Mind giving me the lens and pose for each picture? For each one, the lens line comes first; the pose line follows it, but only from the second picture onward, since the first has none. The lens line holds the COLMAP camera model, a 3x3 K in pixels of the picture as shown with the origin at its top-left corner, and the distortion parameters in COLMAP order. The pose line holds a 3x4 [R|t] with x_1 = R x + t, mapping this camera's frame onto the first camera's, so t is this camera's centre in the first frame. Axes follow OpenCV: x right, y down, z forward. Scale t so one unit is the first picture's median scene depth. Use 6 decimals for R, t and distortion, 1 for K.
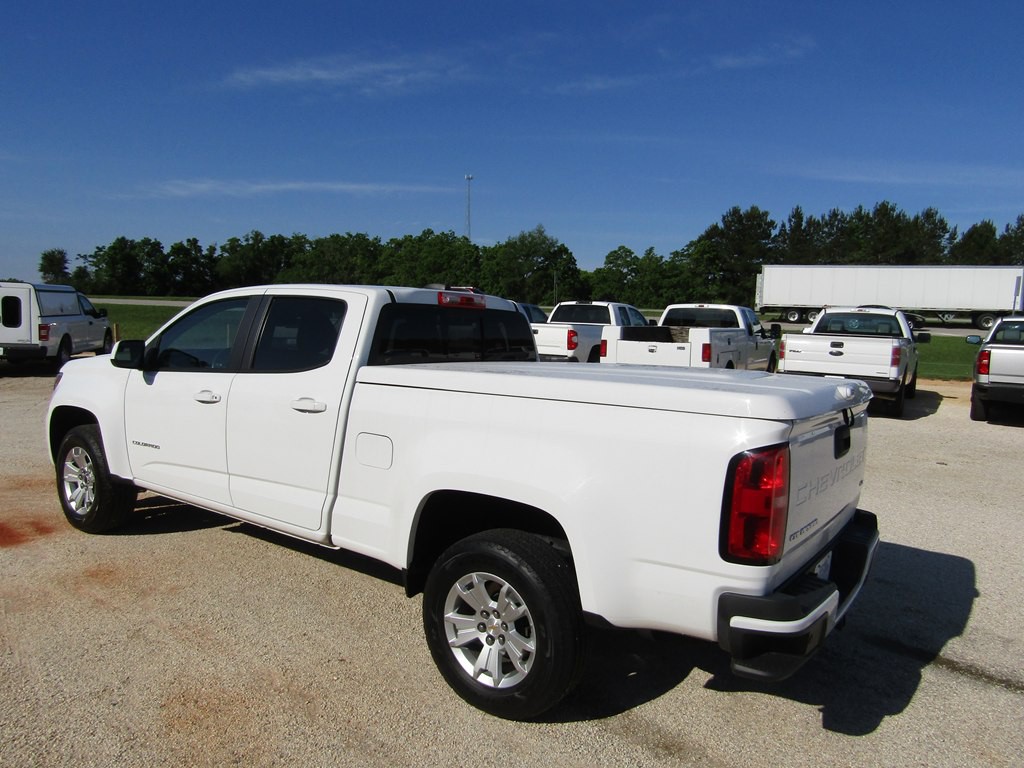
lens RADIAL K [[721.2, 0, 516.6], [0, 721.2, 384.0], [0, 0, 1]] dist [-0.011730, 0.002896]
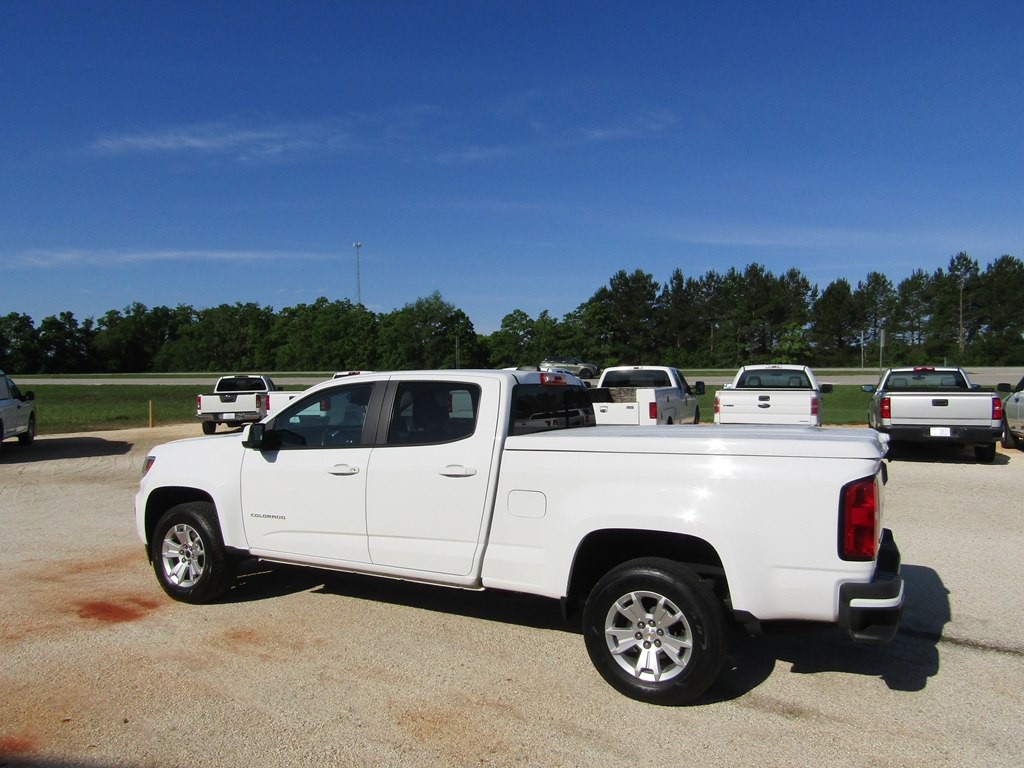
lens RADIAL K [[721.2, 0, 516.2], [0, 721.2, 385.6], [0, 0, 1]] dist [-0.011730, 0.002896]
pose [[0.988361, -0.038819, 0.147090, -0.112005], [0.051077, 0.995445, -0.080497, -0.003231], [-0.143295, 0.087073, 0.985842, -0.069166]]
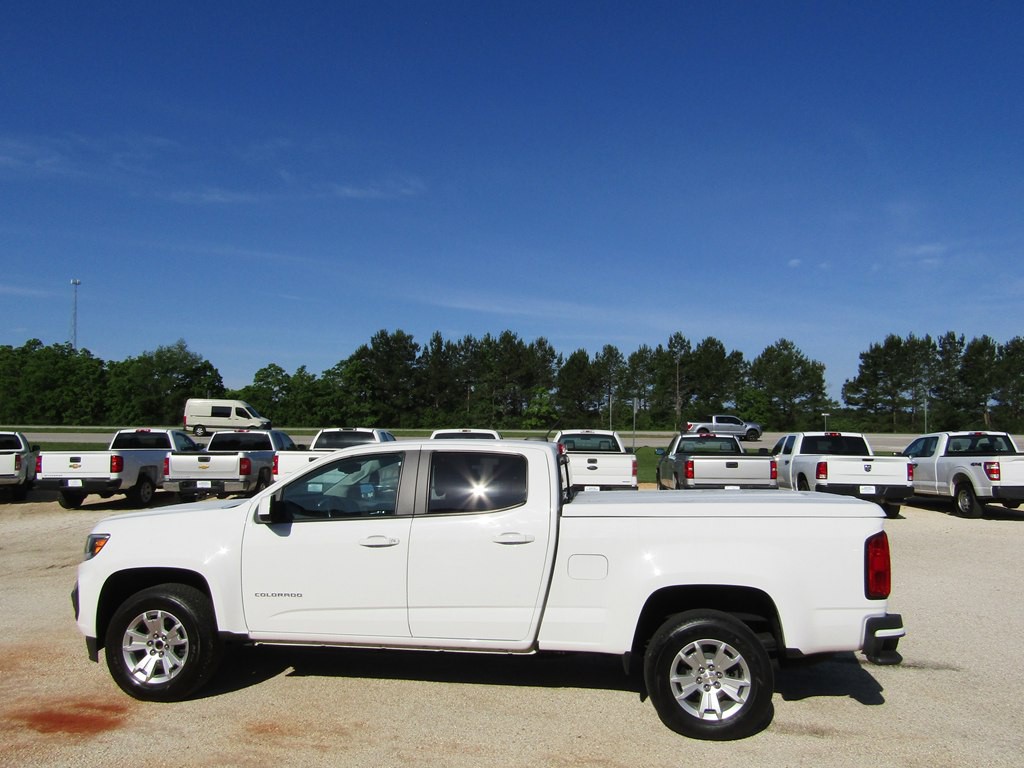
lens RADIAL K [[721.2, 0, 515.1], [0, 721.2, 388.2], [0, 0, 1]] dist [-0.011730, 0.002896]
pose [[0.880996, 0.005719, 0.473089, -0.273376], [0.067254, 0.988259, -0.137188, -0.017660], [-0.468319, 0.152679, 0.870268, -0.044568]]
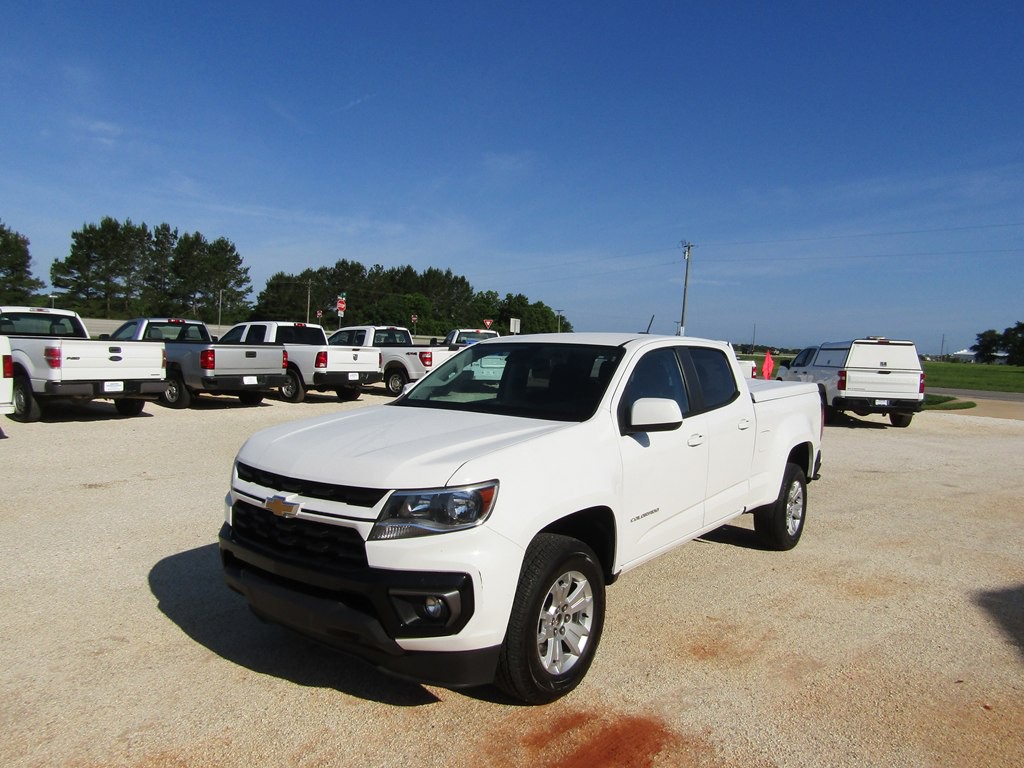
lens RADIAL K [[721.2, 0, 513.6], [0, 721.2, 383.3], [0, 0, 1]] dist [-0.011730, 0.002896]
pose [[0.039111, -0.087791, 0.995371, -0.536903], [0.059979, 0.994543, 0.085362, -0.062623], [-0.997433, 0.056363, 0.044163, 0.429507]]
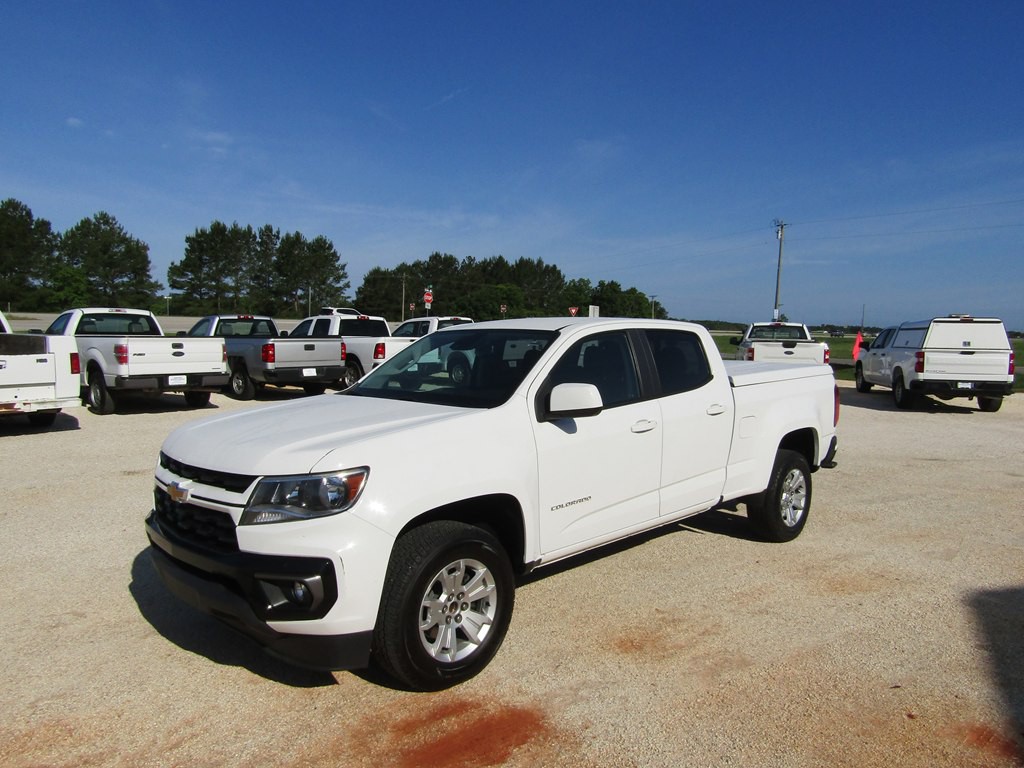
lens RADIAL K [[721.2, 0, 512.9], [0, 721.2, 379.5], [0, 0, 1]] dist [-0.011730, 0.002896]
pose [[0.169579, -0.099842, 0.980446, -0.525653], [0.087187, 0.992474, 0.085987, -0.055481], [-0.981652, 0.070901, 0.177008, 0.348995]]
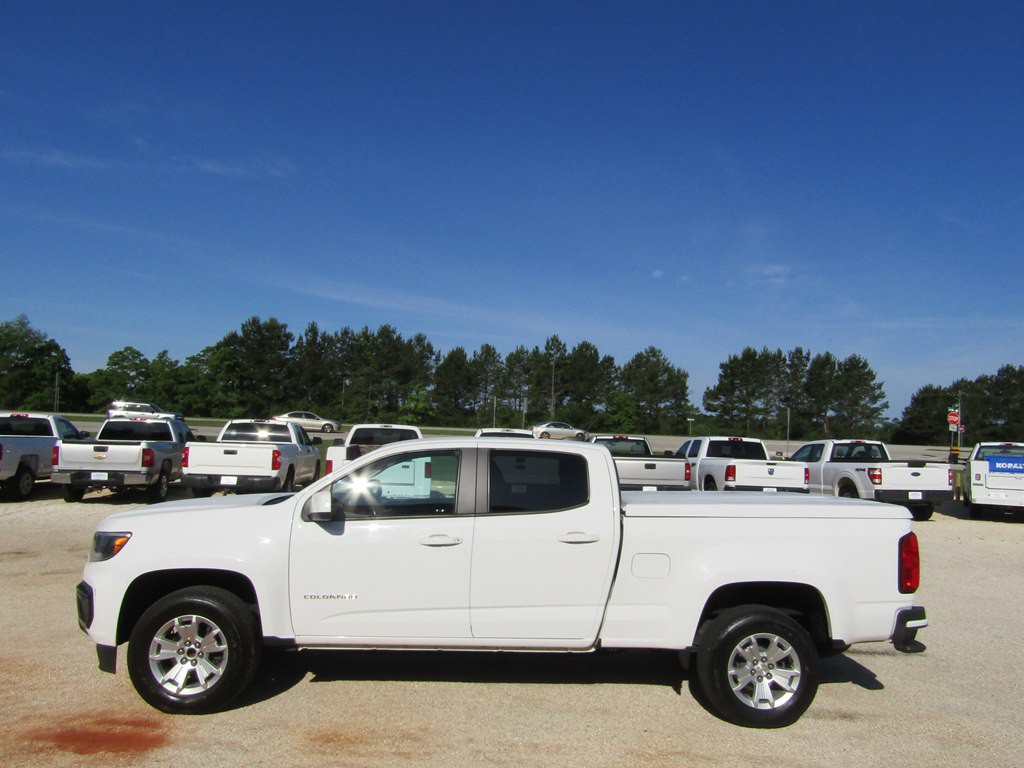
lens RADIAL K [[721.2, 0, 515.4], [0, 721.2, 385.0], [0, 0, 1]] dist [-0.011730, 0.002896]
pose [[0.781615, 0.038753, 0.622556, -0.364703], [0.052284, 0.990486, -0.127297, -0.025015], [-0.621566, 0.132047, 0.772153, 0.014234]]
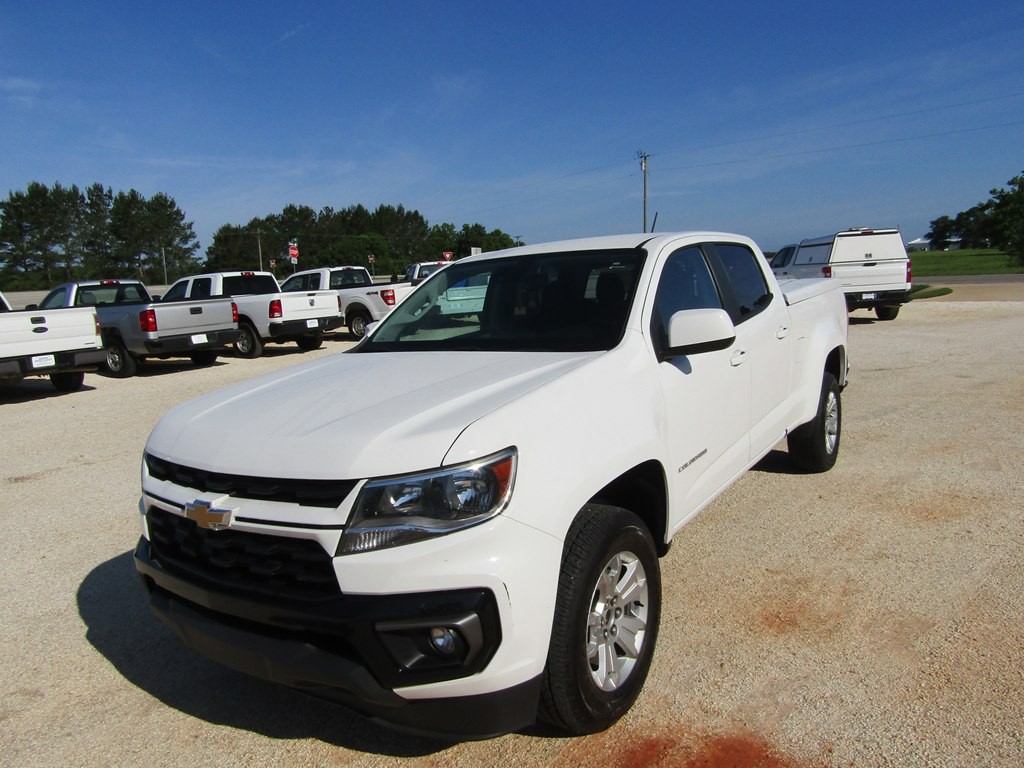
lens RADIAL K [[721.2, 0, 512.8], [0, 721.2, 380.1], [0, 0, 1]] dist [-0.011730, 0.002896]
pose [[-0.016570, -0.179822, 0.983560, -0.456058], [0.153086, 0.971640, 0.180222, -0.054881], [-0.988074, 0.153556, 0.011428, 0.444302]]
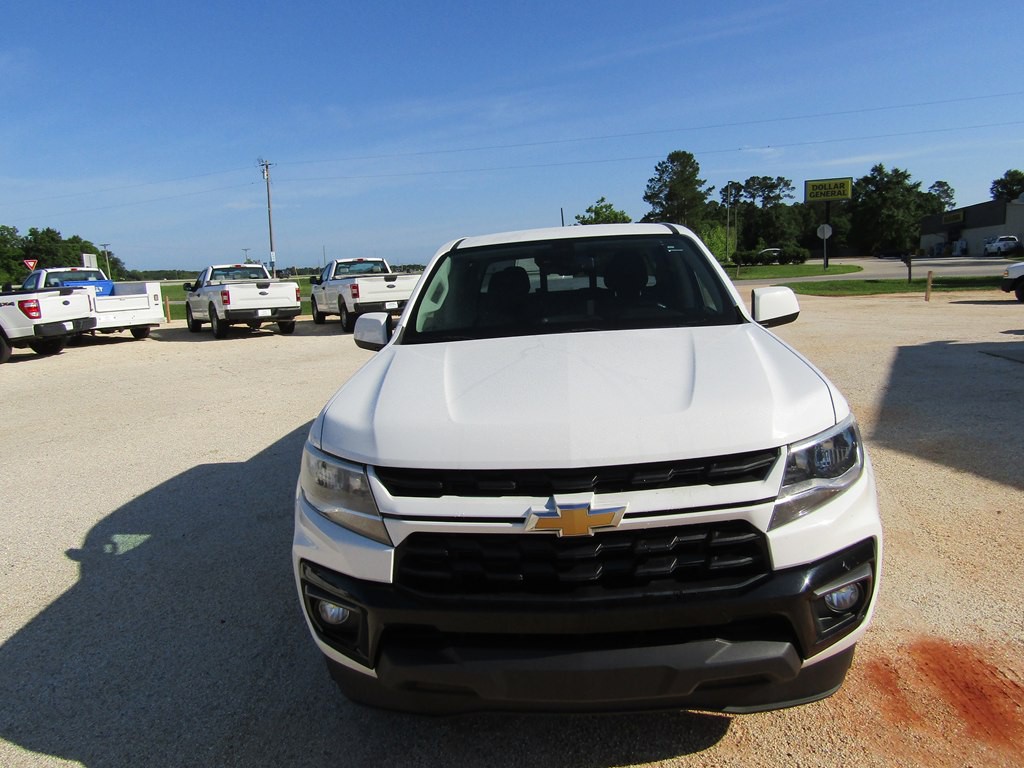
lens RADIAL K [[721.2, 0, 514.8], [0, 721.2, 383.2], [0, 0, 1]] dist [-0.011730, 0.002896]
pose [[-0.515106, -0.147249, 0.844384, -0.395943], [0.113055, 0.964854, 0.237225, -0.065521], [-0.849638, 0.217657, -0.480355, 0.609637]]
